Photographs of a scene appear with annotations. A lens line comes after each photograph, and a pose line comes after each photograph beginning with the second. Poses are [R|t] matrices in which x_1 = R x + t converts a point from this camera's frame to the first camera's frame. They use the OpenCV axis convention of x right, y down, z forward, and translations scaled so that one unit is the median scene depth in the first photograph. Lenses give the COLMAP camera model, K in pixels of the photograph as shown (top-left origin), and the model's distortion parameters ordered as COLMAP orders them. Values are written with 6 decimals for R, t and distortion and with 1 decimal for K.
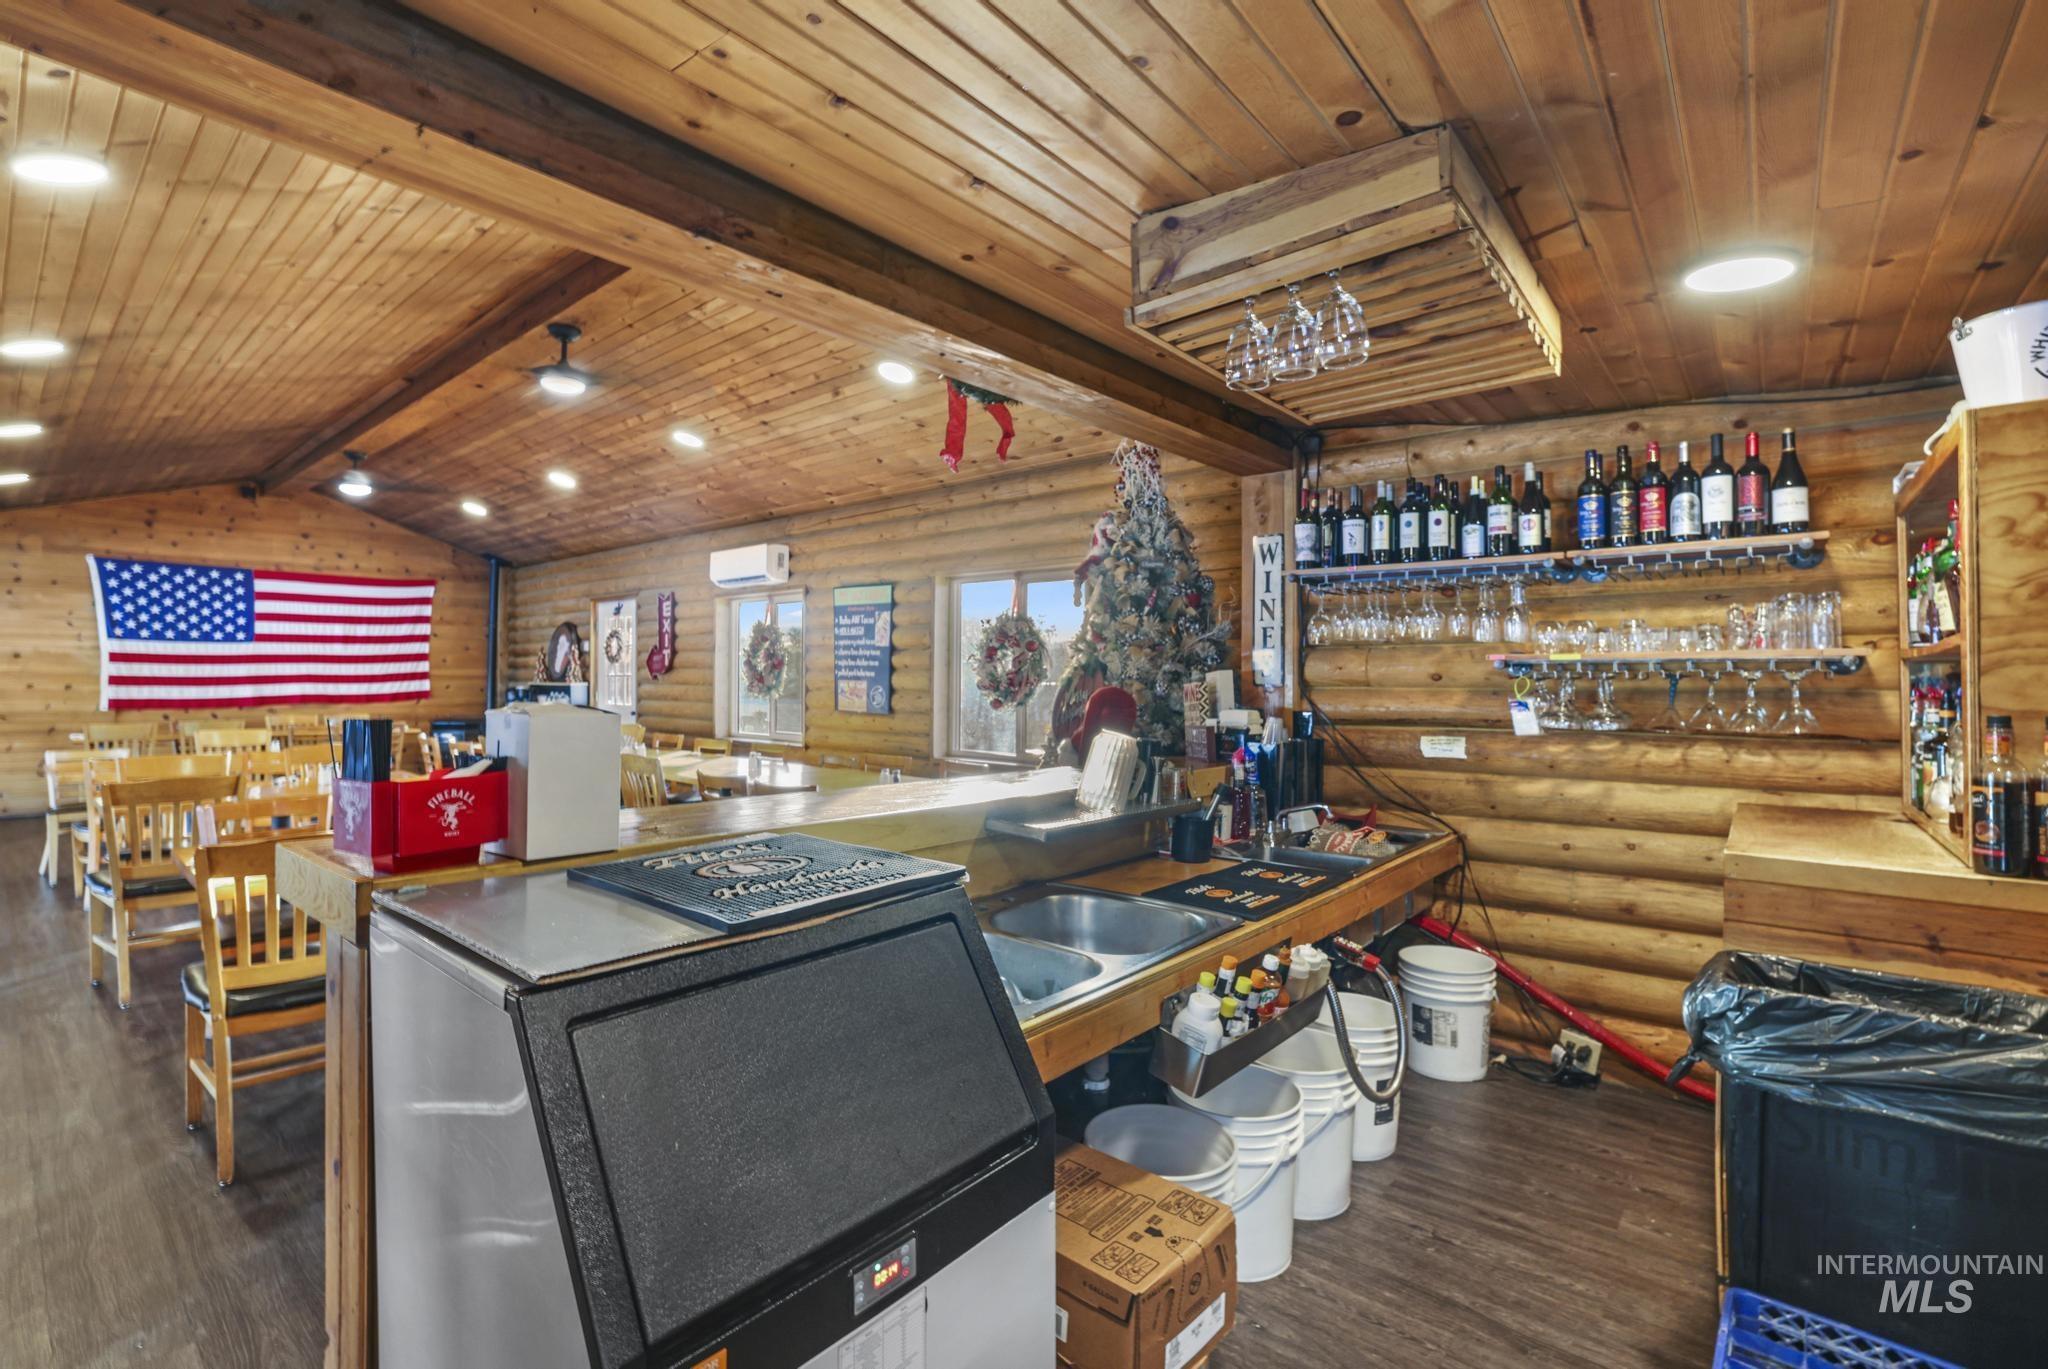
lens RADIAL K [[931.3, 0, 1021.5], [0, 931.3, 673.2], [0, 0, 1]] dist [-0.050026, 0.026991]
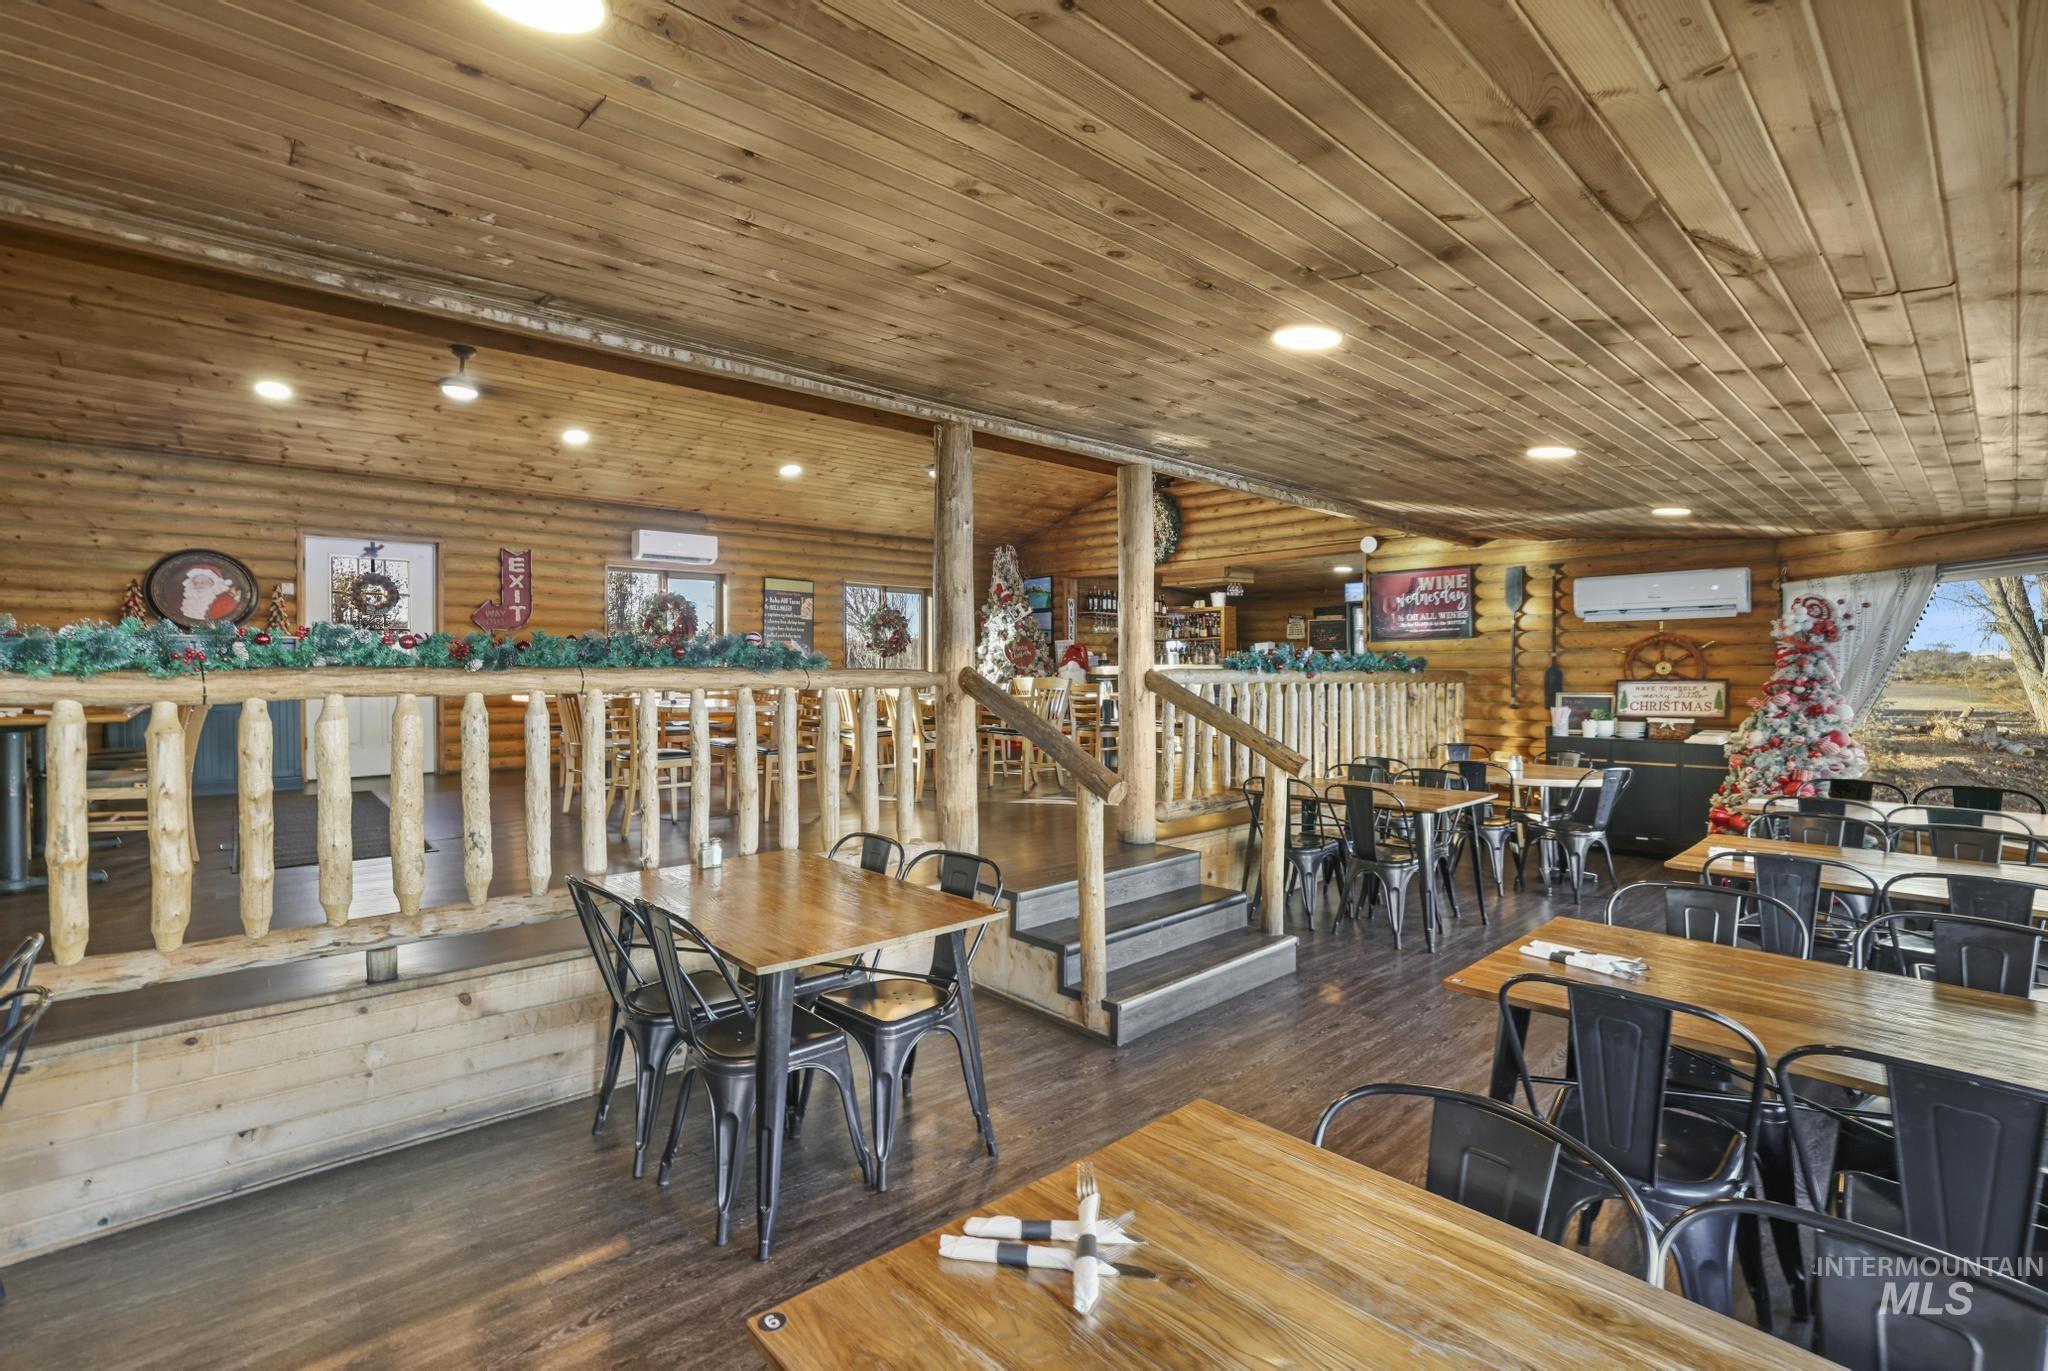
lens RADIAL K [[931.3, 0, 1021.5], [0, 931.3, 674.2], [0, 0, 1]] dist [-0.050026, 0.026991]
pose [[0.105867, -0.013033, 0.994295, -1.306900], [-0.004489, 0.999898, 0.013584, 0.032032], [-0.994370, -0.005901, 0.105798, 0.355539]]
